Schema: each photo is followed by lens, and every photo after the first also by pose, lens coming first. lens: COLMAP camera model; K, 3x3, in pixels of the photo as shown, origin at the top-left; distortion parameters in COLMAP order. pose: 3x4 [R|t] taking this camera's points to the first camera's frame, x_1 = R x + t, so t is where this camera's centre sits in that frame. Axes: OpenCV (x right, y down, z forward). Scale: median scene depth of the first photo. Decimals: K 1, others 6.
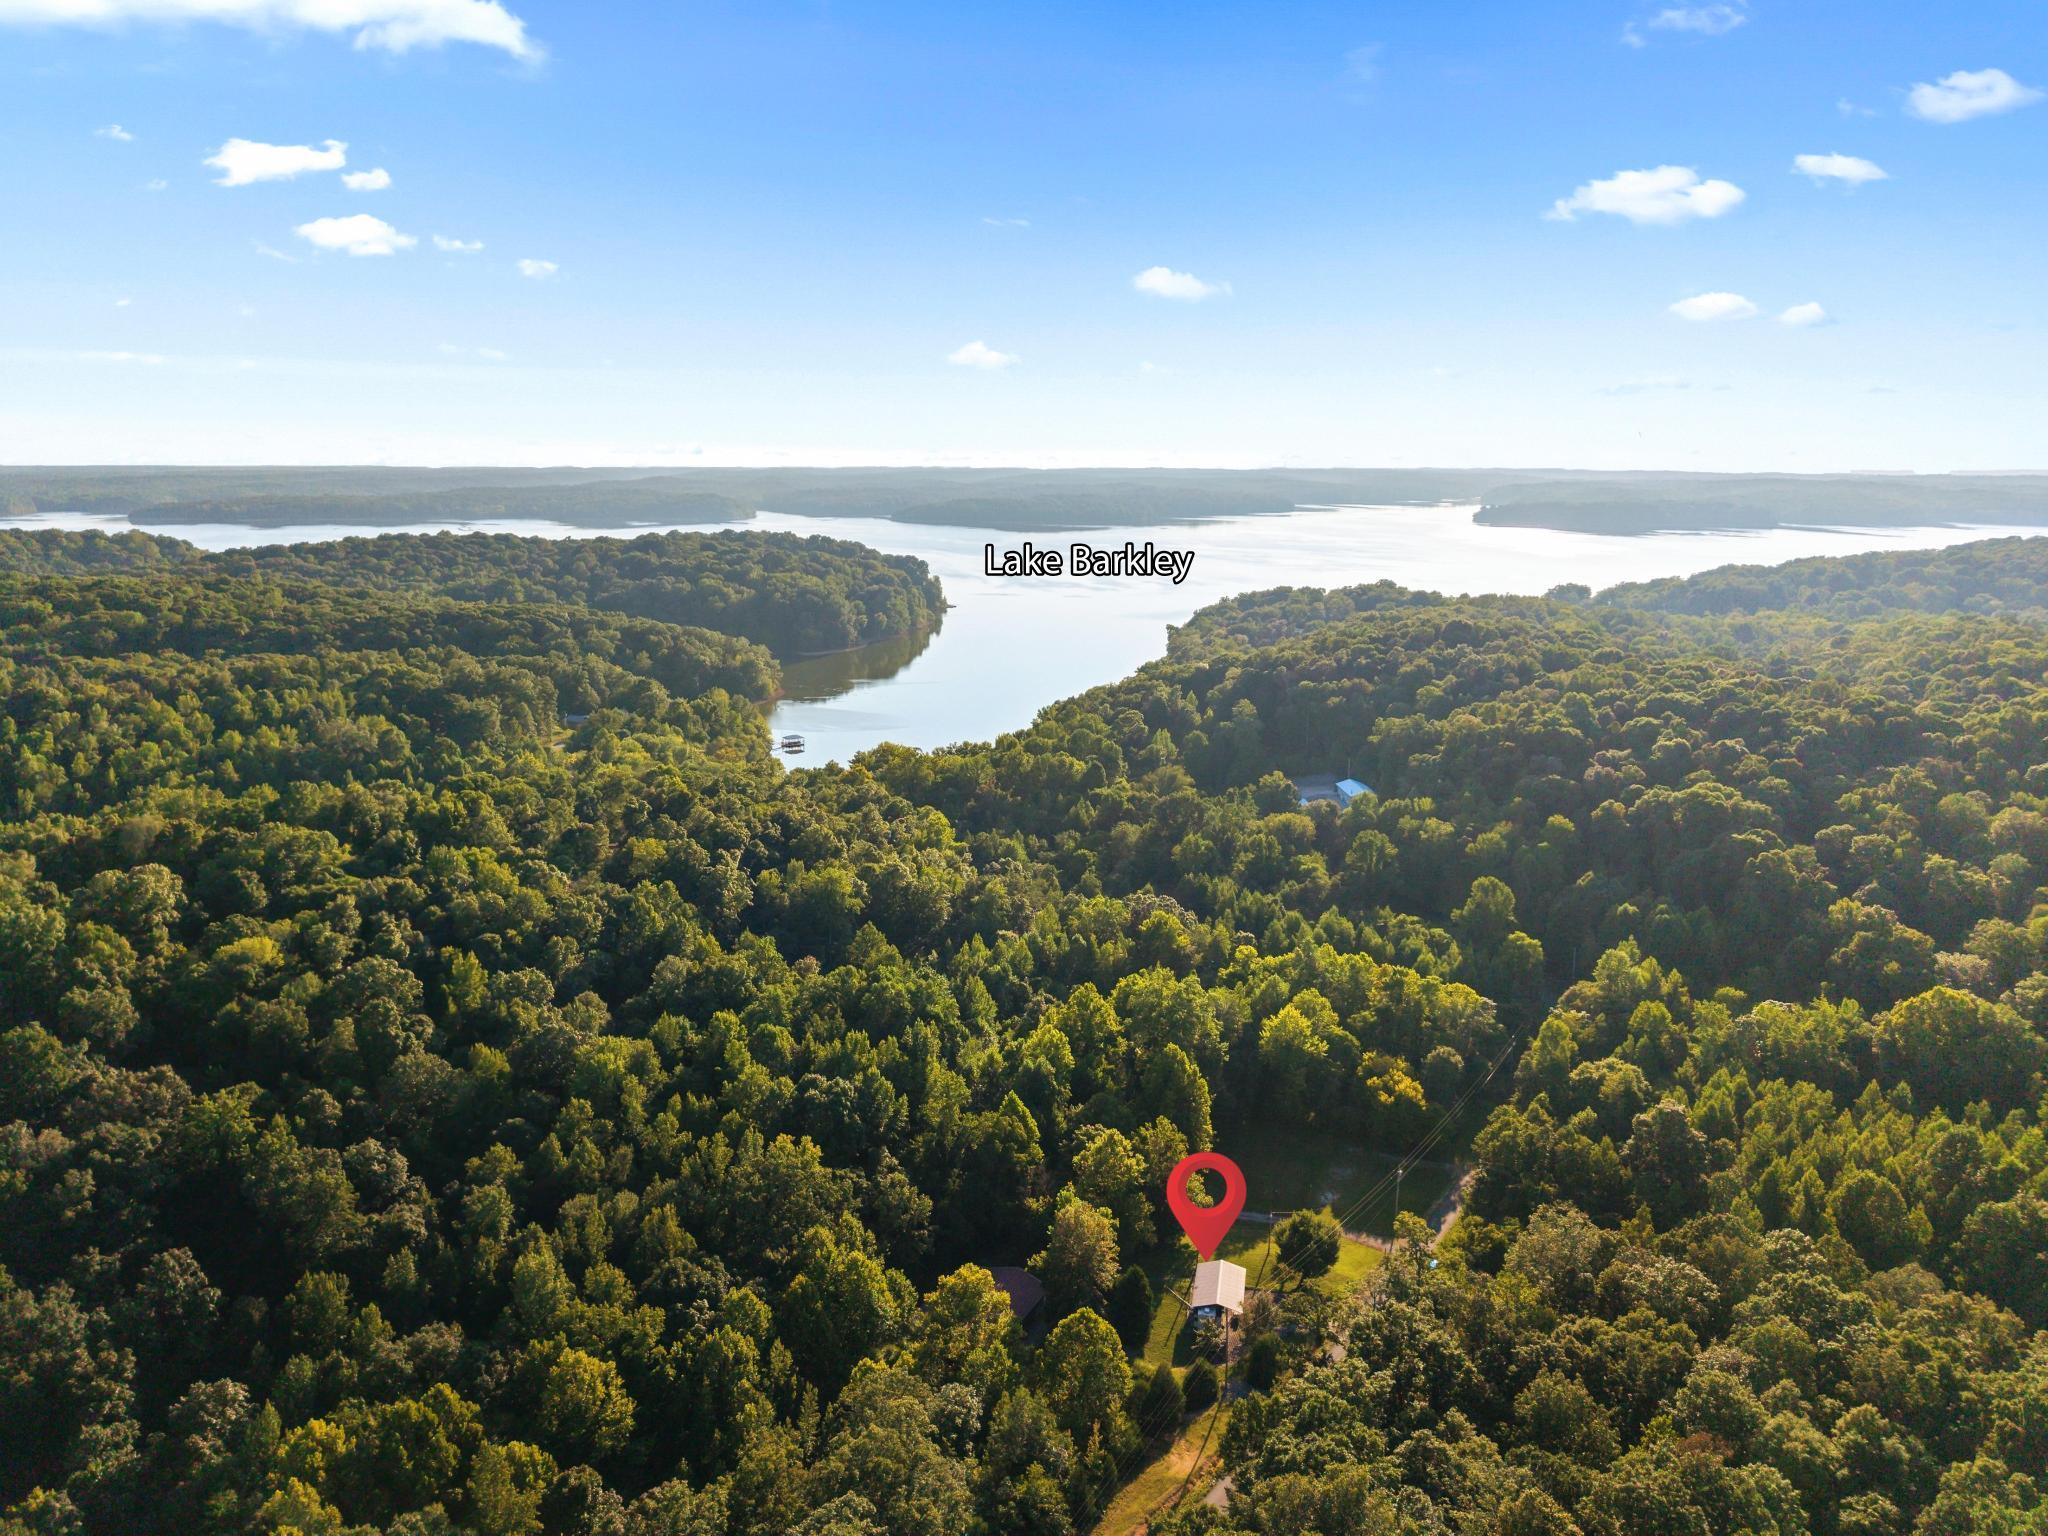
lens RADIAL K [[1402.0, 0, 1000.8], [0, 1402.0, 774.6], [0, 0, 1]] dist [0.112065, -0.252765]
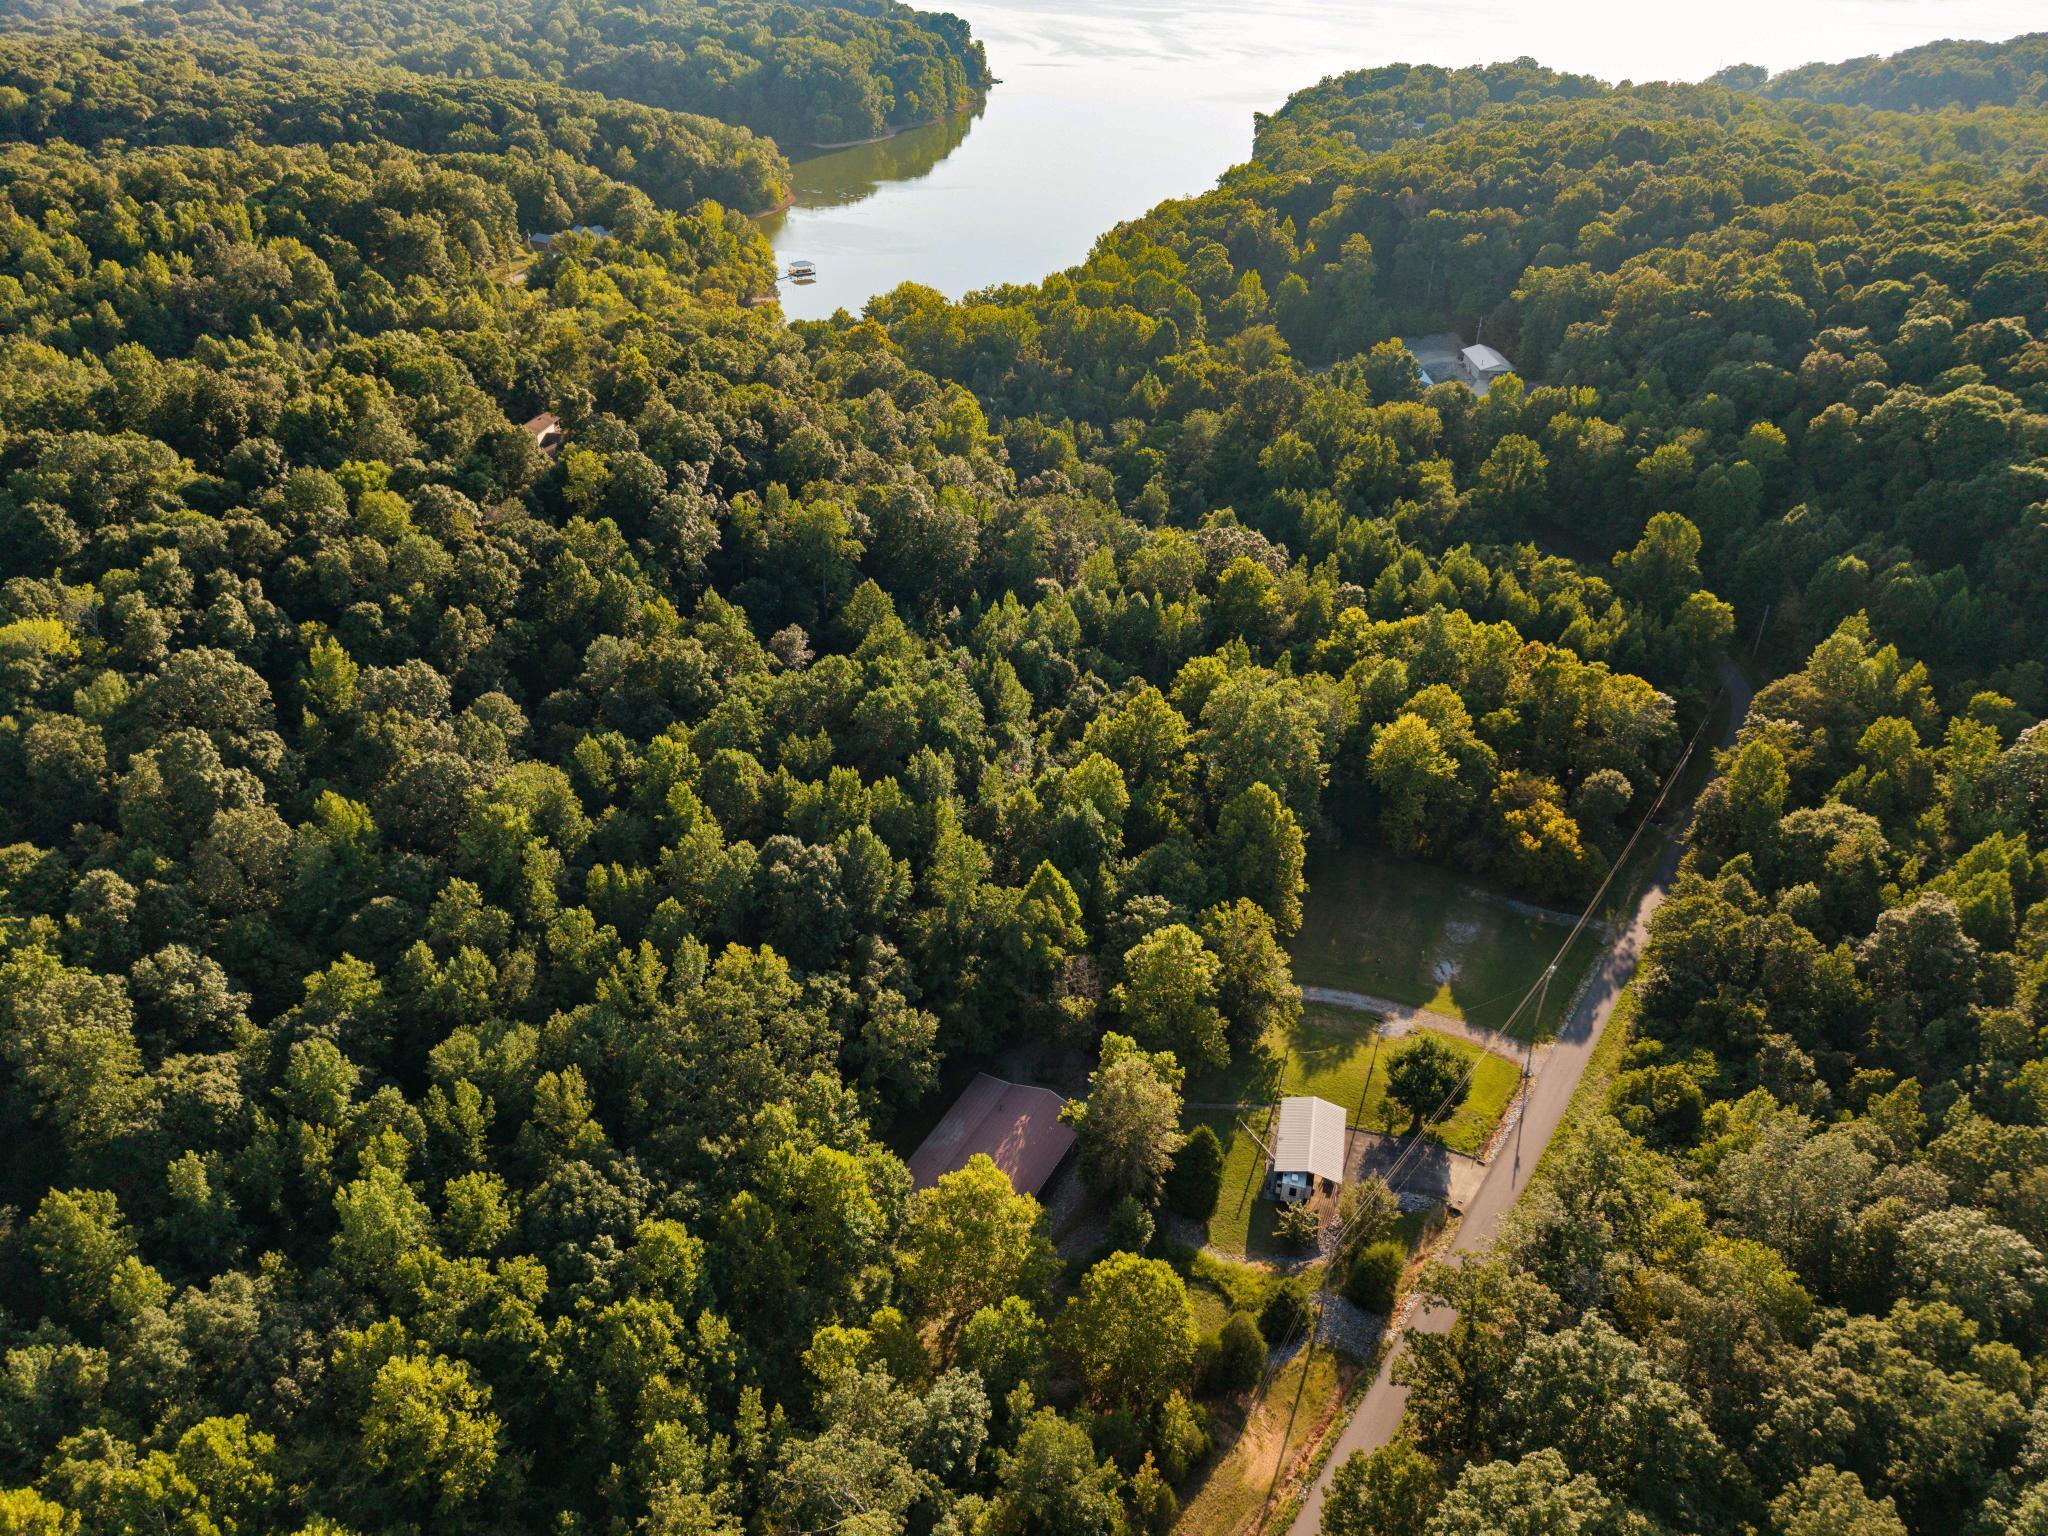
lens RADIAL K [[1367.0, 0, 1021.4], [0, 1367.0, 759.1], [0, 0, 1]] dist [0.030700, -0.031761]
pose [[0.999664, 0.019017, -0.017613, 0.004516], [-0.011878, 0.940045, 0.340843, -0.054915], [0.023039, -0.340519, 0.939955, 0.246085]]
